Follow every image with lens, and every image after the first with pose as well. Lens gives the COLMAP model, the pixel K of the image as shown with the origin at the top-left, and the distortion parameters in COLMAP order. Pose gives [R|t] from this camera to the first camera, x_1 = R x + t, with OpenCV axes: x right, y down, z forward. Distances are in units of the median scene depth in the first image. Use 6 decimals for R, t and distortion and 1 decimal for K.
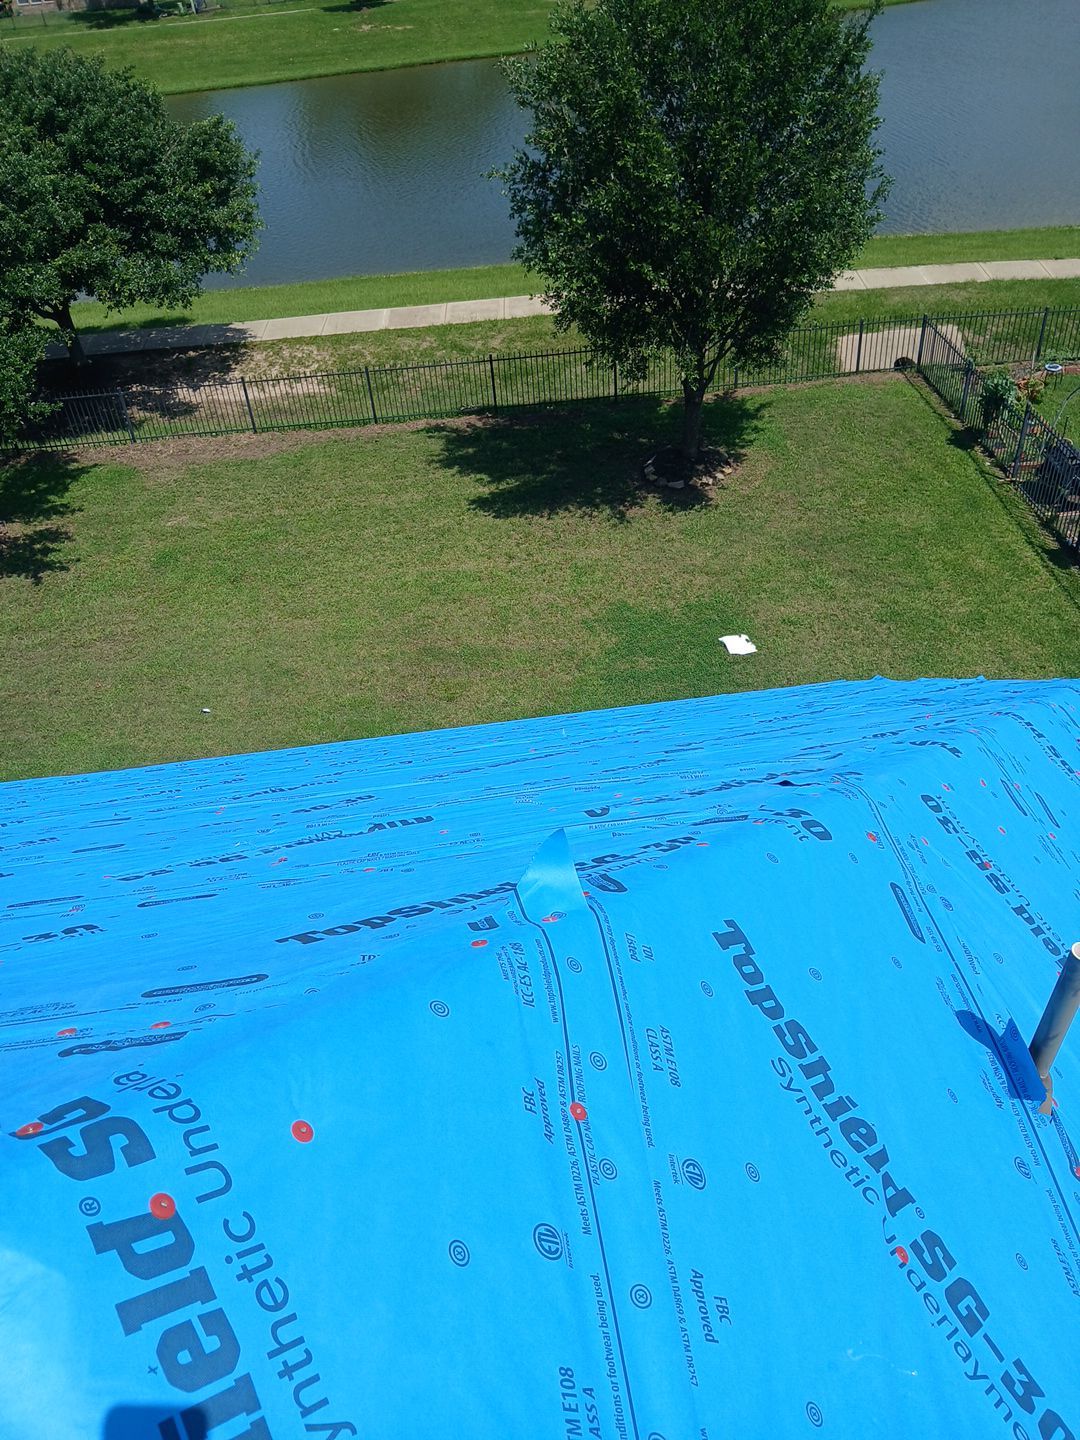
lens RADIAL K [[1137.8, 0, 545.5], [0, 1137.8, 724.4], [0, 0, 1]] dist [0.033706, -0.089284]
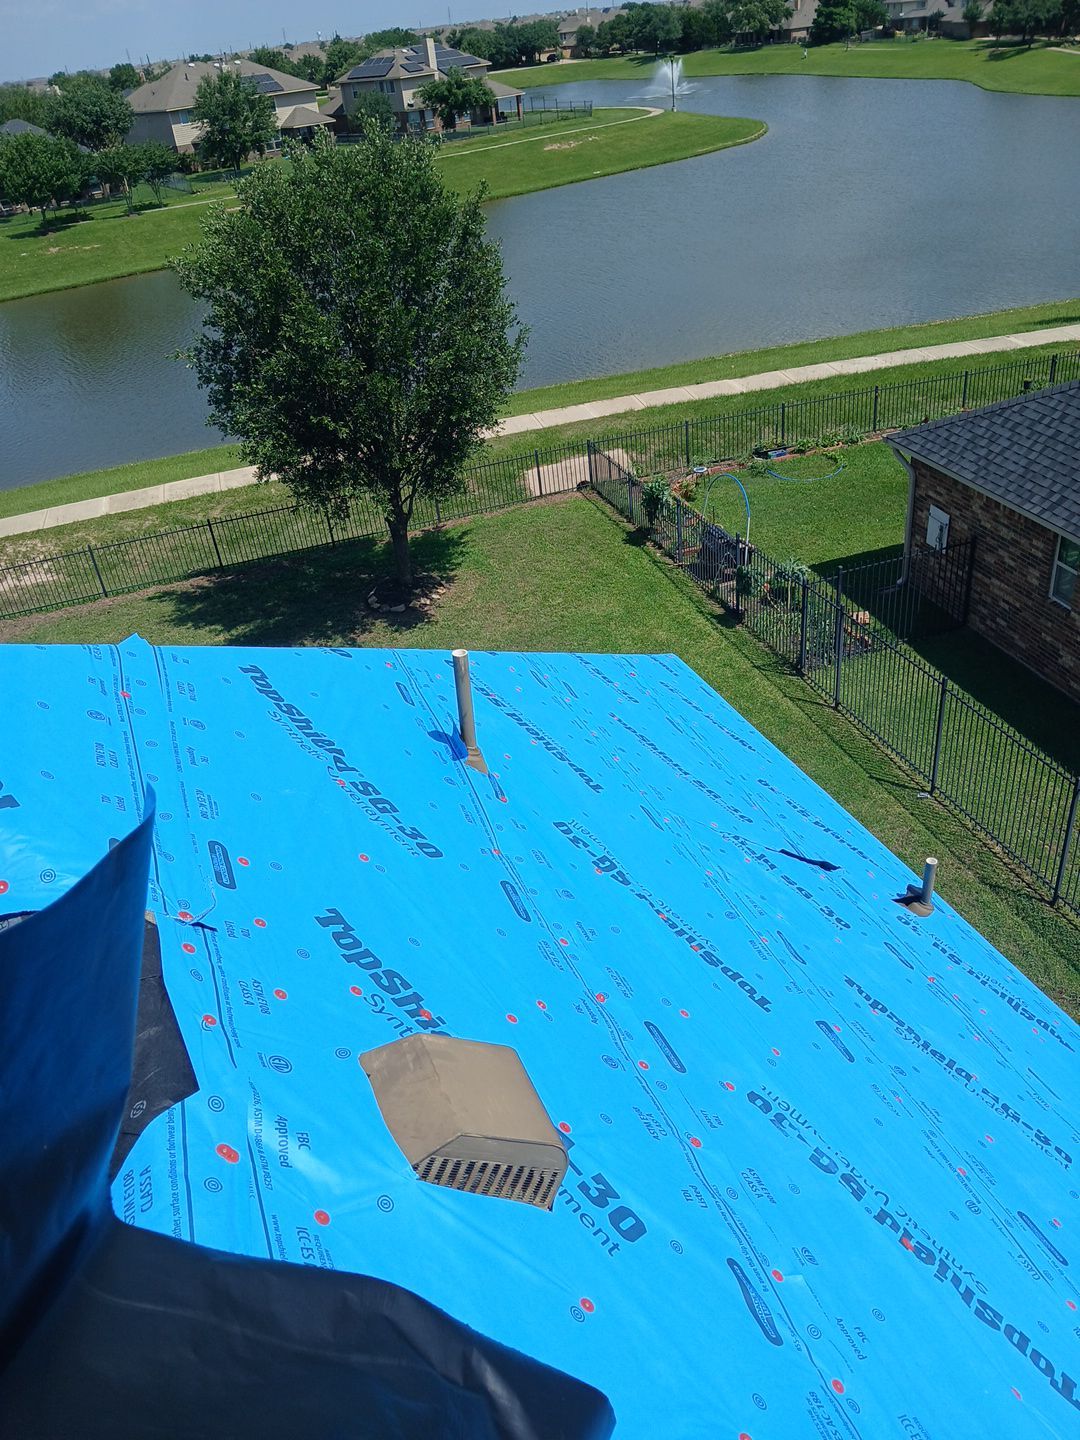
lens RADIAL K [[1137.8, 0, 550.0], [0, 1137.8, 766.8], [0, 0, 1]] dist [0.033706, -0.089284]
pose [[0.968616, -0.162601, 0.188000, 0.028218], [0.181723, 0.979287, -0.089294, 0.069587], [-0.169587, 0.120655, 0.978101, -0.093256]]
